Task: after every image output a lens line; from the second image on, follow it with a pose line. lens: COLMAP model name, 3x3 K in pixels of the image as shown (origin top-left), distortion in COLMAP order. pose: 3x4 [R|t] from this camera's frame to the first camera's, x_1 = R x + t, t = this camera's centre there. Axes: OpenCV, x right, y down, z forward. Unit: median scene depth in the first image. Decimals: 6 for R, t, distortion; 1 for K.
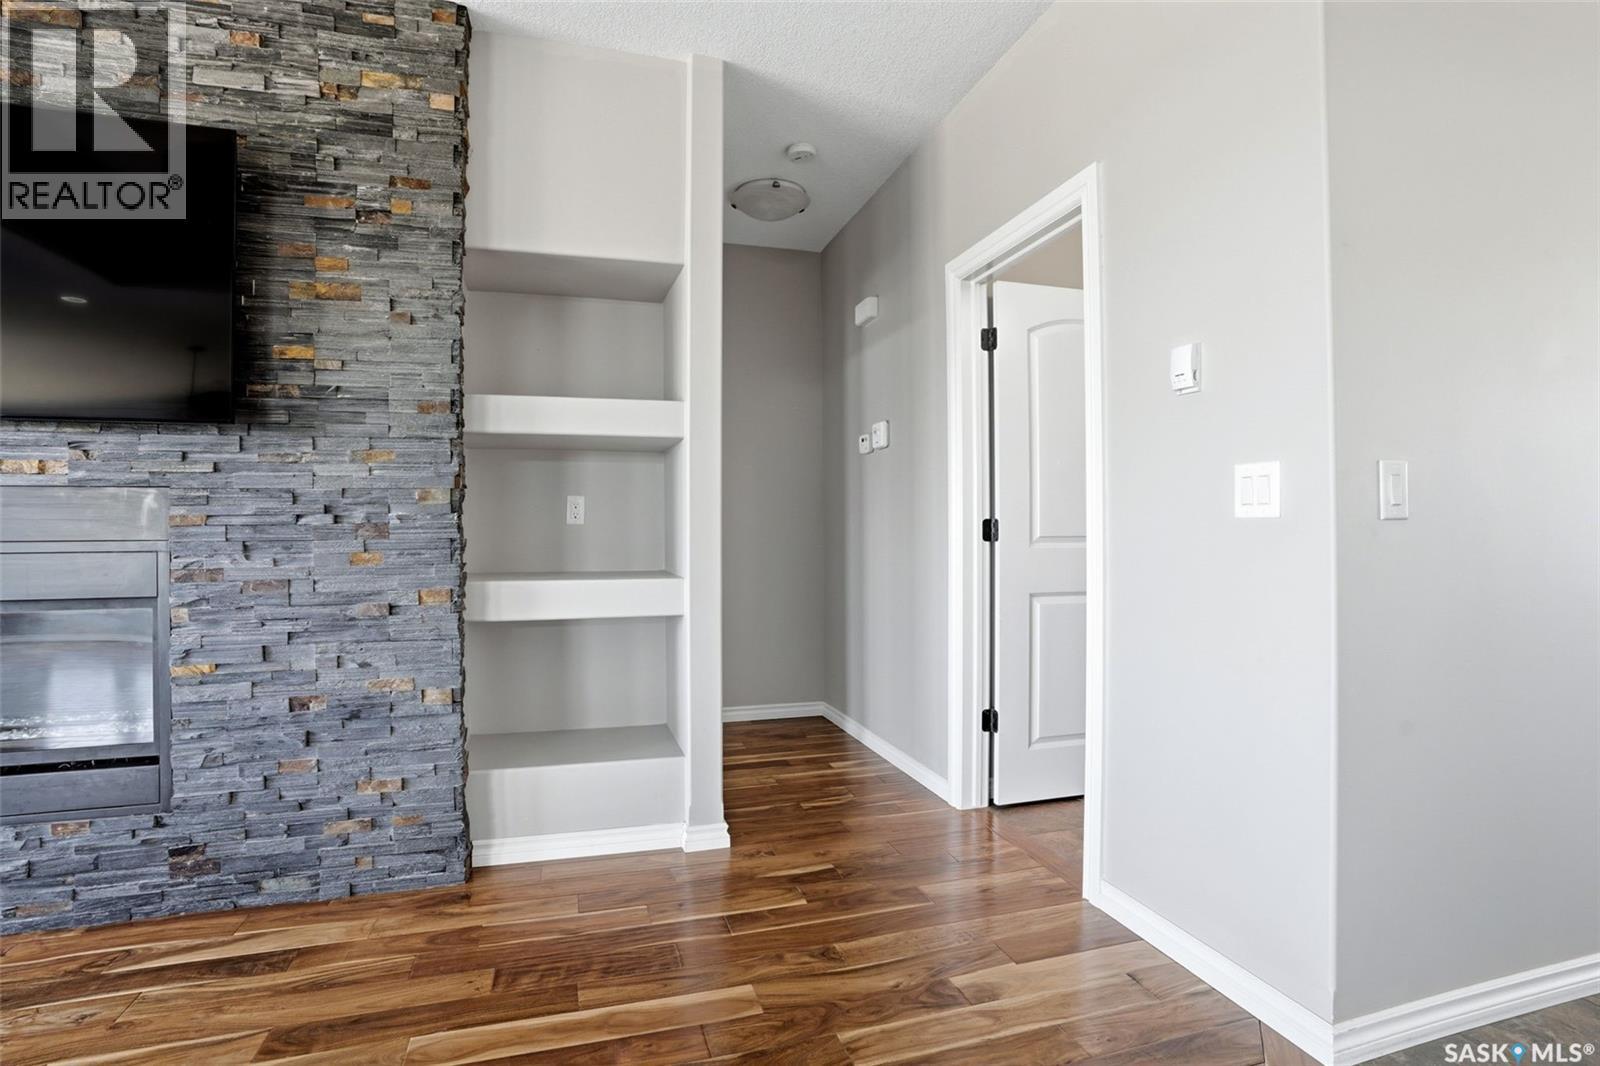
lens RADIAL K [[784.5, 0, 792.9], [0, 784.5, 526.2], [0, 0, 1]] dist [-0.085734, 0.039783]
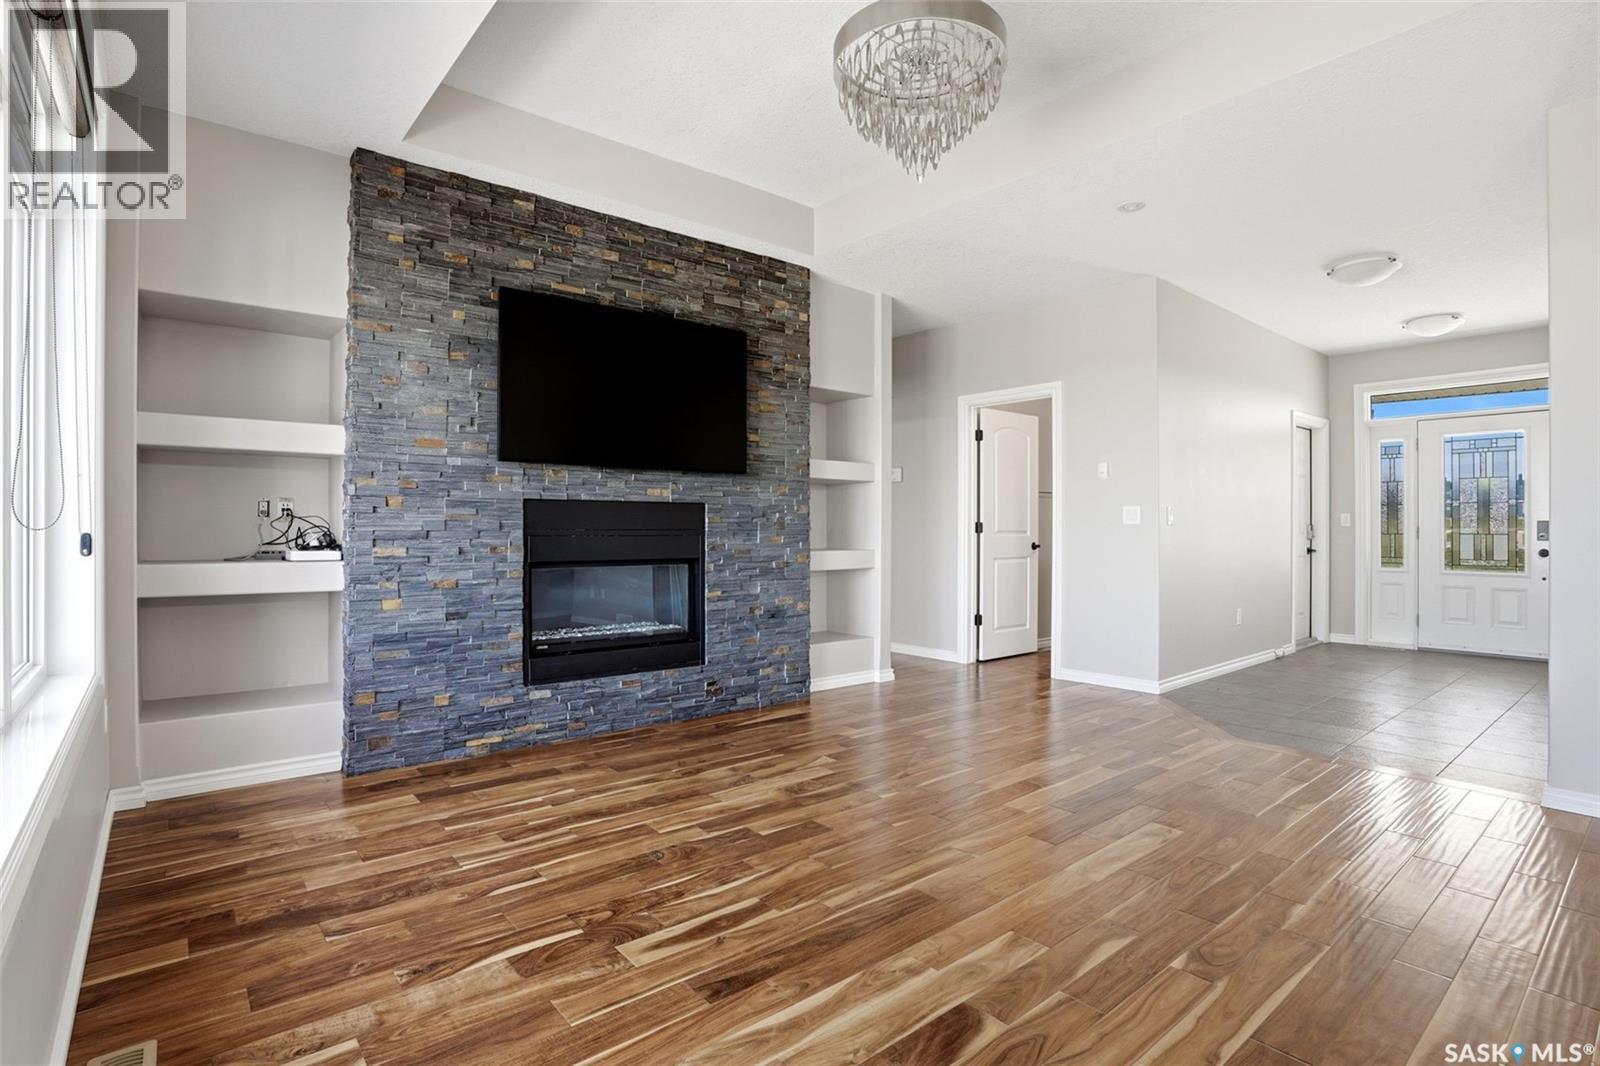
lens RADIAL K [[784.5, 0, 792.9], [0, 784.5, 526.2], [0, 0, 1]] dist [-0.085734, 0.039783]
pose [[0.921972, 0.007533, 0.387183, -1.322889], [-0.008009, 0.999968, -0.000385, 0.007174], [-0.387174, -0.002746, 0.922003, -0.949589]]
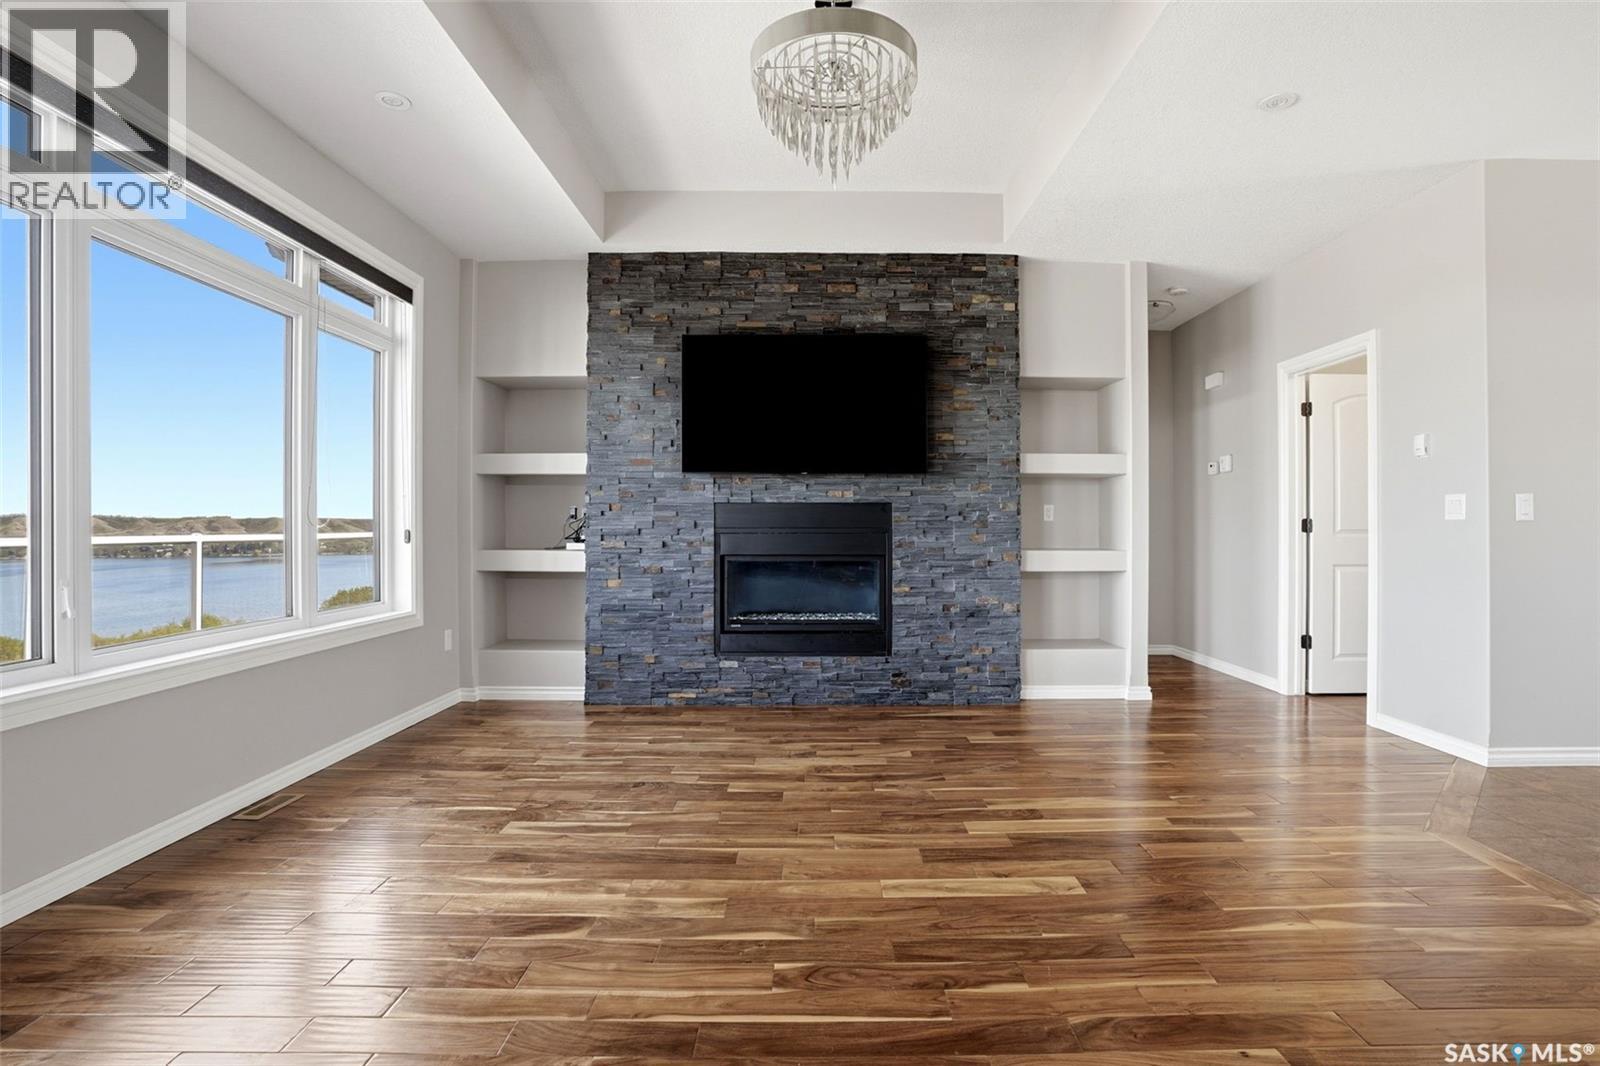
lens RADIAL K [[802.1, 0, 807.5], [0, 802.1, 522.6], [0, 0, 1]] dist [-0.067931, 0.000813]
pose [[0.960884, 0.003470, -0.276929, -0.400299], [-0.003733, 0.999993, -0.000422, 0.004661], [0.276926, 0.001439, 0.960890, -1.148100]]
